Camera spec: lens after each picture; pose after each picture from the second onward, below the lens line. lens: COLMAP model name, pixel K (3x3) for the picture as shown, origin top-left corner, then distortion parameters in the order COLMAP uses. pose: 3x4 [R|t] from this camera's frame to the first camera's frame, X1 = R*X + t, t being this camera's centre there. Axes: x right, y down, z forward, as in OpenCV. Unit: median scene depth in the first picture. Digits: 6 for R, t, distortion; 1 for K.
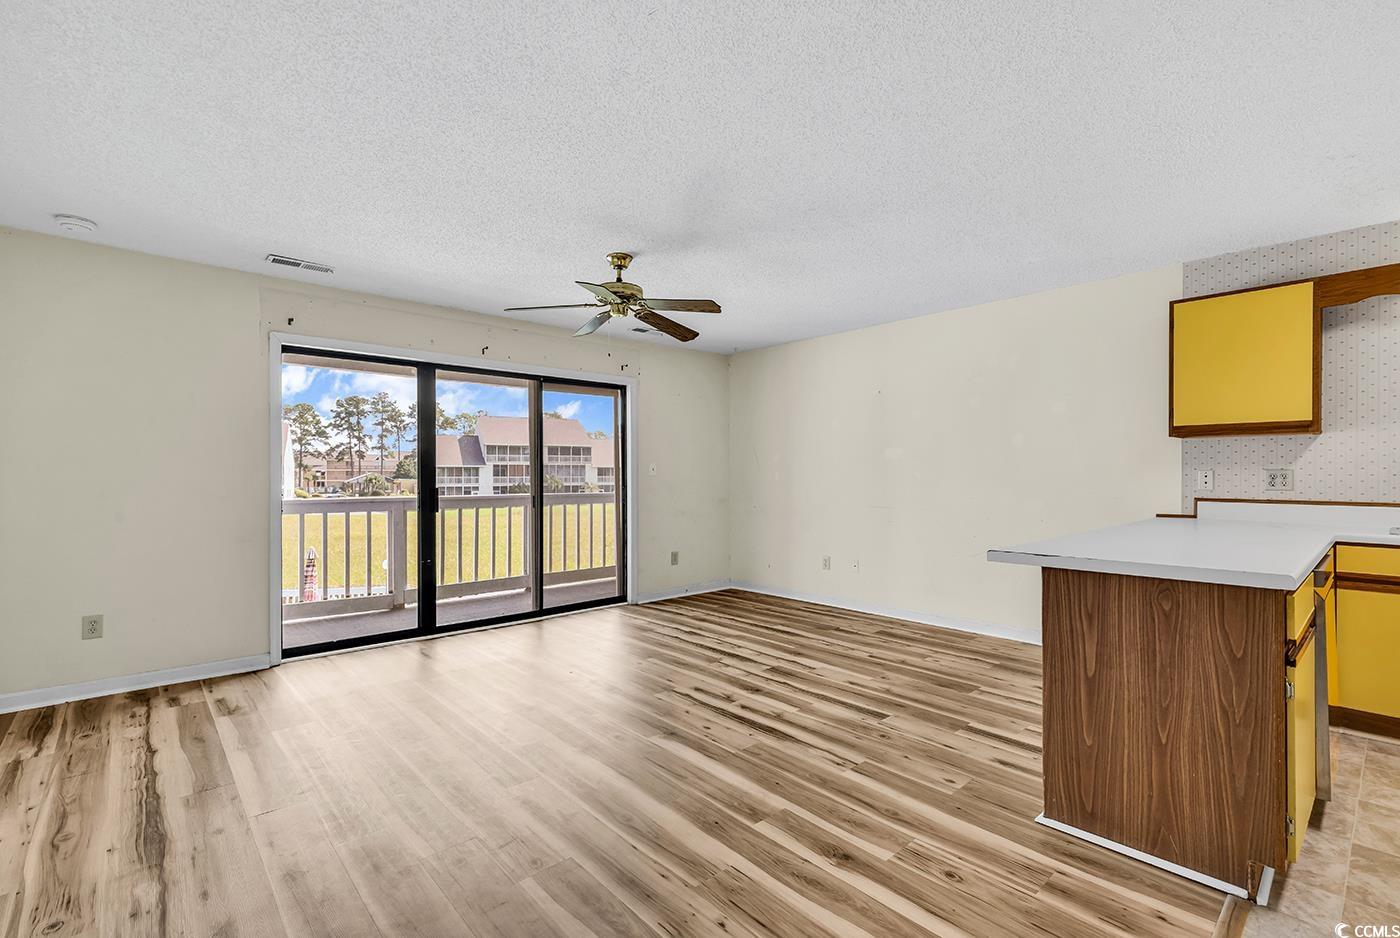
lens RADIAL K [[632.2, 0, 705.1], [0, 632.2, 470.8], [0, 0, 1]] dist [-0.002248, -0.000080]
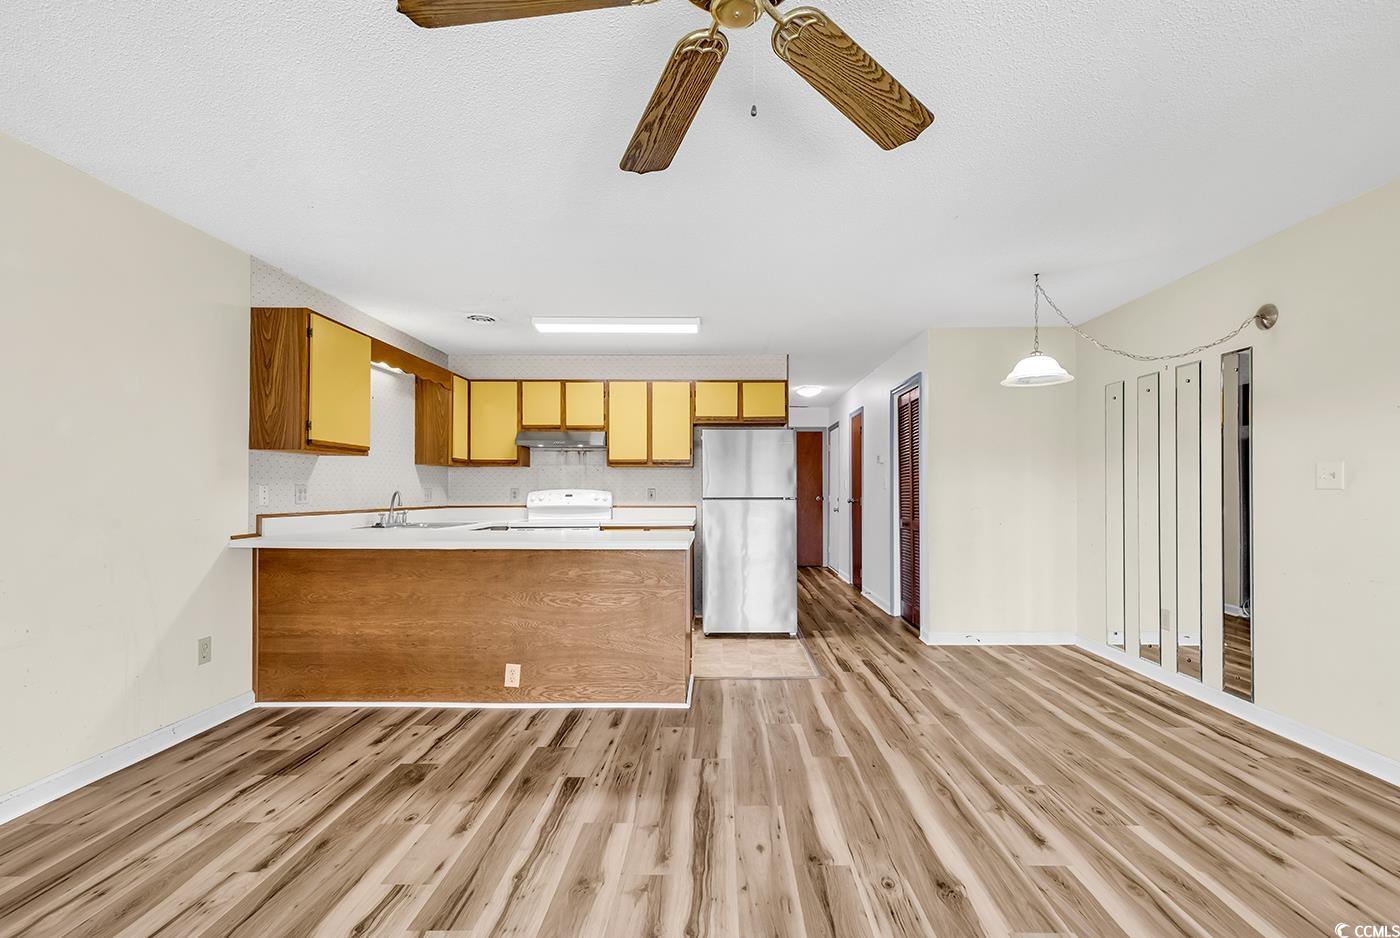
lens RADIAL K [[632.2, 0, 708.2], [0, 632.2, 478.1], [0, 0, 1]] dist [-0.002248, -0.000080]
pose [[-0.727588, 0.013092, 0.685890, -0.399965], [-0.000986, 0.999797, -0.020129, 0.007790], [-0.686014, -0.015322, -0.727427, 1.406992]]
